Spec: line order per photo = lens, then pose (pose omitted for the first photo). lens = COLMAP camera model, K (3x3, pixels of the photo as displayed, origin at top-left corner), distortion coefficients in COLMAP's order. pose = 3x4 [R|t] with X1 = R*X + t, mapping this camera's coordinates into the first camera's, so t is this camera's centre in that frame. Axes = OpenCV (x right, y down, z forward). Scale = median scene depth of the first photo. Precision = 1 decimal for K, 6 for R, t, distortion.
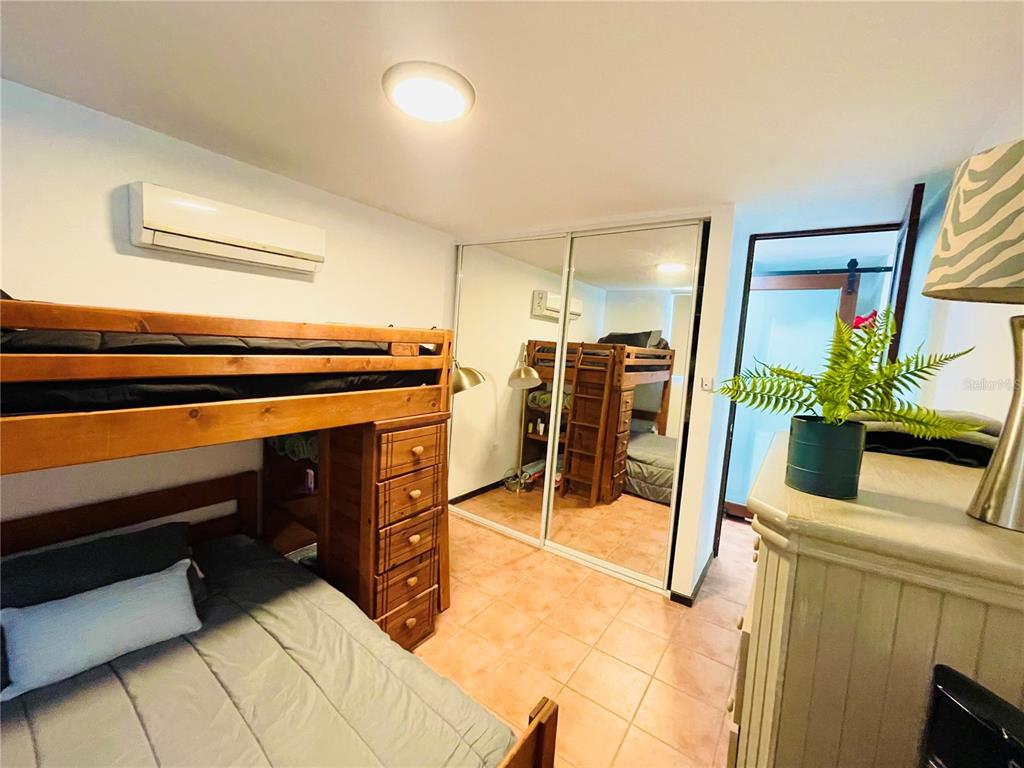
lens RADIAL K [[414.5, 0, 509.5], [0, 414.5, 382.6], [0, 0, 1]] dist [0.000605, -0.000320]
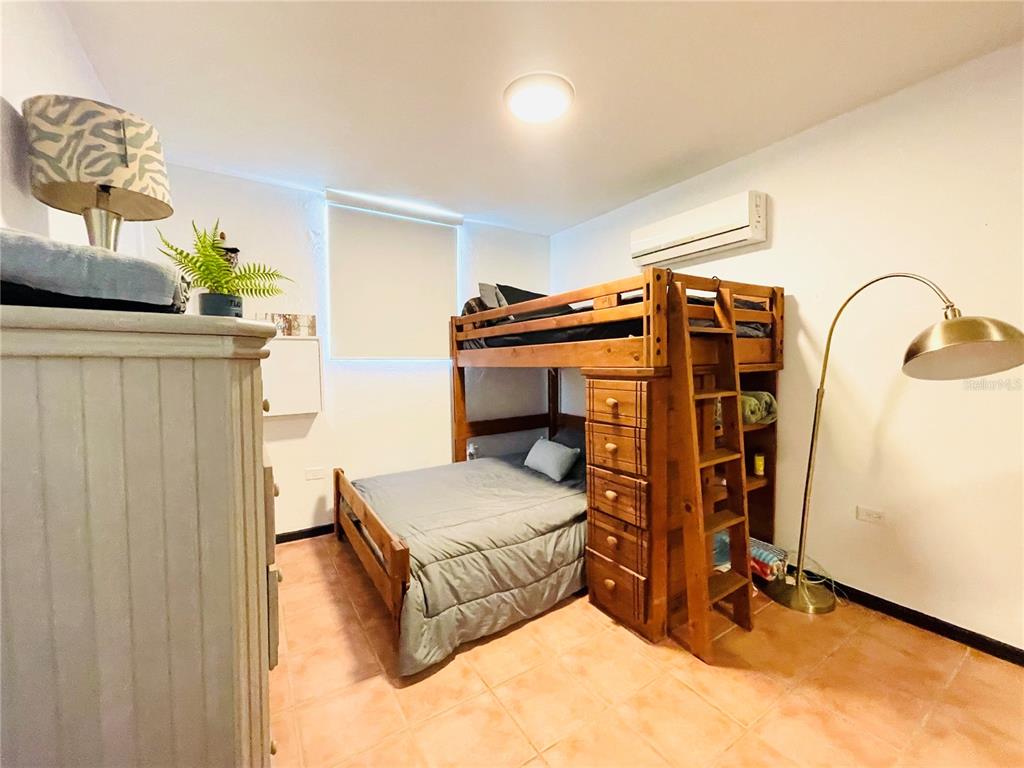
lens RADIAL K [[414.5, 0, 509.5], [0, 414.5, 382.6], [0, 0, 1]] dist [0.000605, -0.000320]
pose [[-0.372211, -0.010749, -0.928086, 0.749157], [-0.106109, 0.993870, 0.031045, 0.107036], [0.922063, 0.110034, -0.371069, 1.085369]]
